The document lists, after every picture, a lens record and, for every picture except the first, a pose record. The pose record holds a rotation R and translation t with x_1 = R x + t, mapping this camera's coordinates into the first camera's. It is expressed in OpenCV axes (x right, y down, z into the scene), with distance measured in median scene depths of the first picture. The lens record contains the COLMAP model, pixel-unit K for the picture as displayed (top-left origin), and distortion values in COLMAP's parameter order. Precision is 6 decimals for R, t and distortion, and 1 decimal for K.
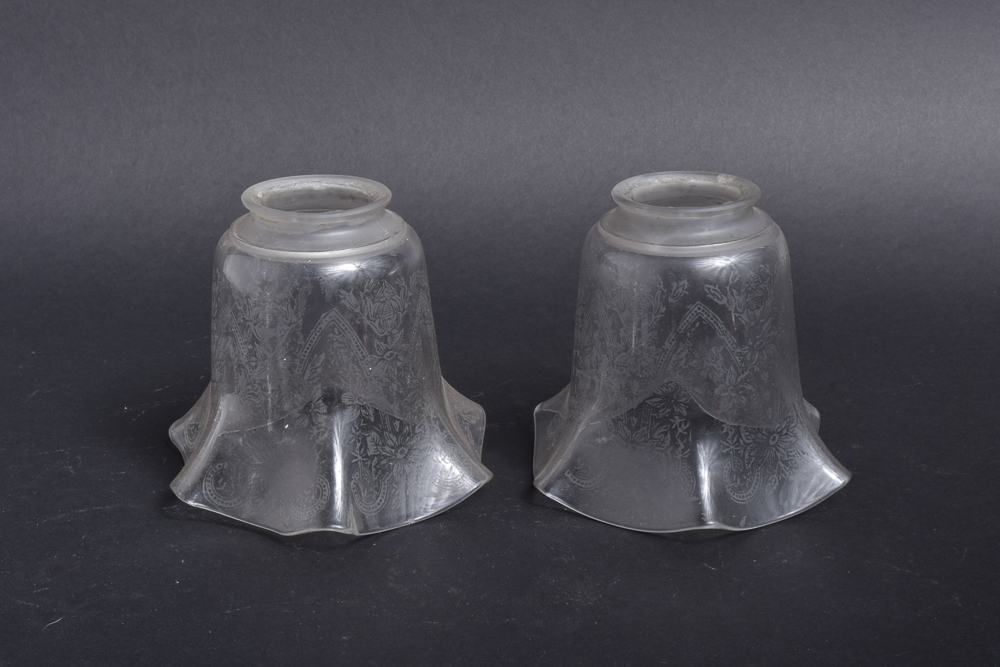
lens RADIAL K [[1724.4, 0, 502.4], [0, 1724.4, 300.2], [0, 0, 1]] dist [0.034502, 0.000000]
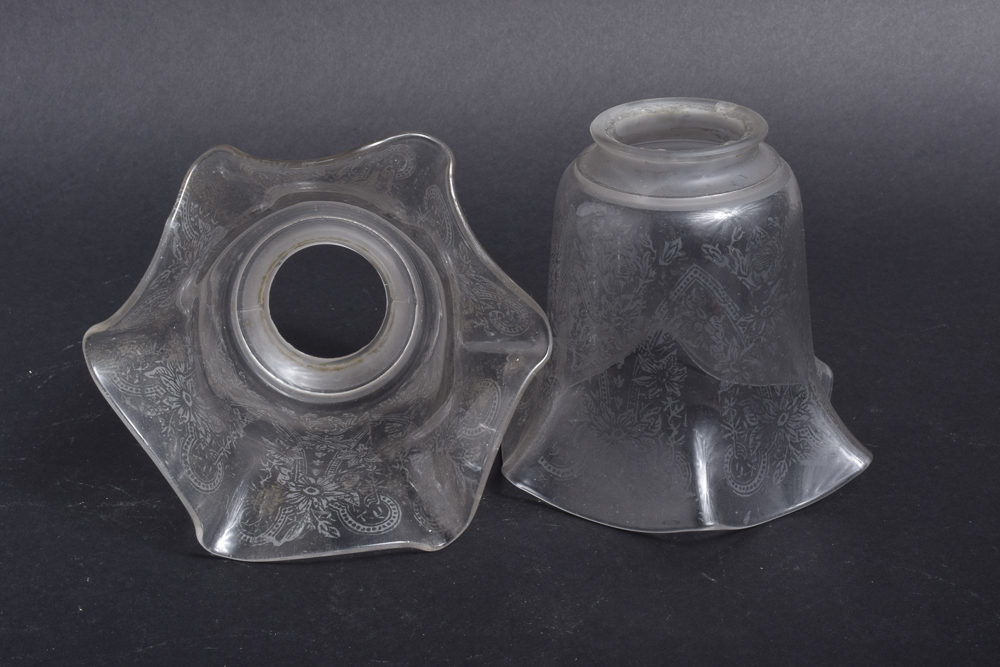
lens RADIAL K [[1724.4, 0, 500.1], [0, 1724.4, 290.5], [0, 0, 1]] dist [0.034502, 0.000000]
pose [[0.999853, -0.013730, 0.010292, 0.007008], [0.012691, 0.995397, 0.094992, -0.046680], [-0.011549, -0.094847, 0.995425, 0.113937]]
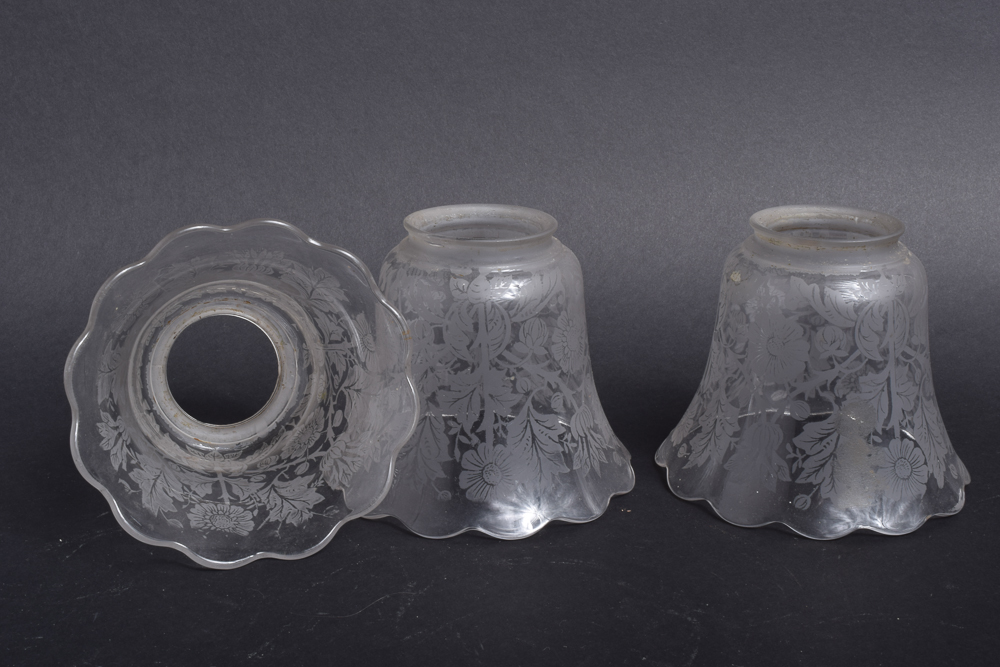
lens RADIAL K [[1325.2, 0, 500.3], [0, 1325.2, 324.7], [0, 0, 1]] dist [-0.027823, 0.000000]
pose [[0.999845, -0.005437, 0.016774, -0.013800], [0.005611, 0.999931, -0.010360, -0.027369], [-0.016716, 0.010453, 0.999806, 0.292374]]
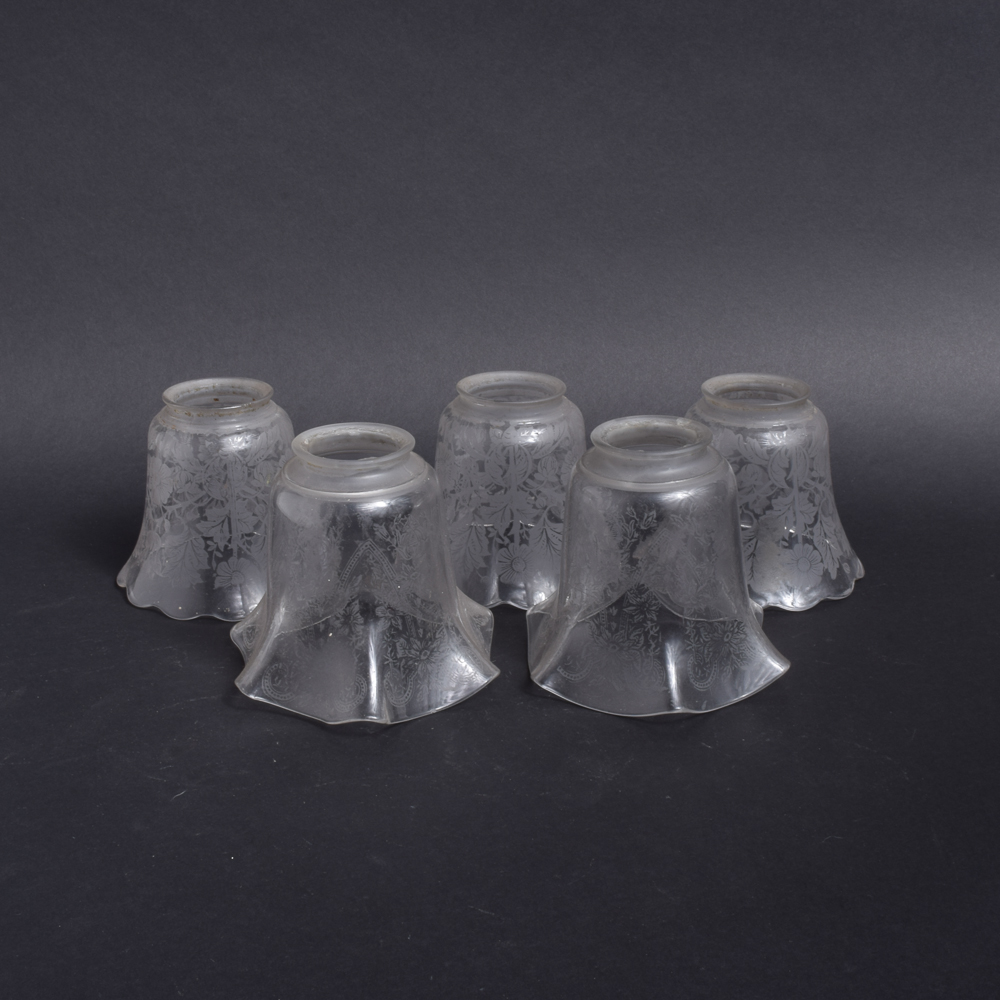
lens RADIAL K [[1647.5, 0, 545.3], [0, 1647.5, 521.0], [0, 0, 1]] dist [-0.112389, 0.000000]
pose [[0.999857, -0.002842, 0.016648, -0.008941], [0.002037, 0.998839, 0.048132, -0.043326], [-0.016765, -0.048092, 0.998702, -0.111903]]
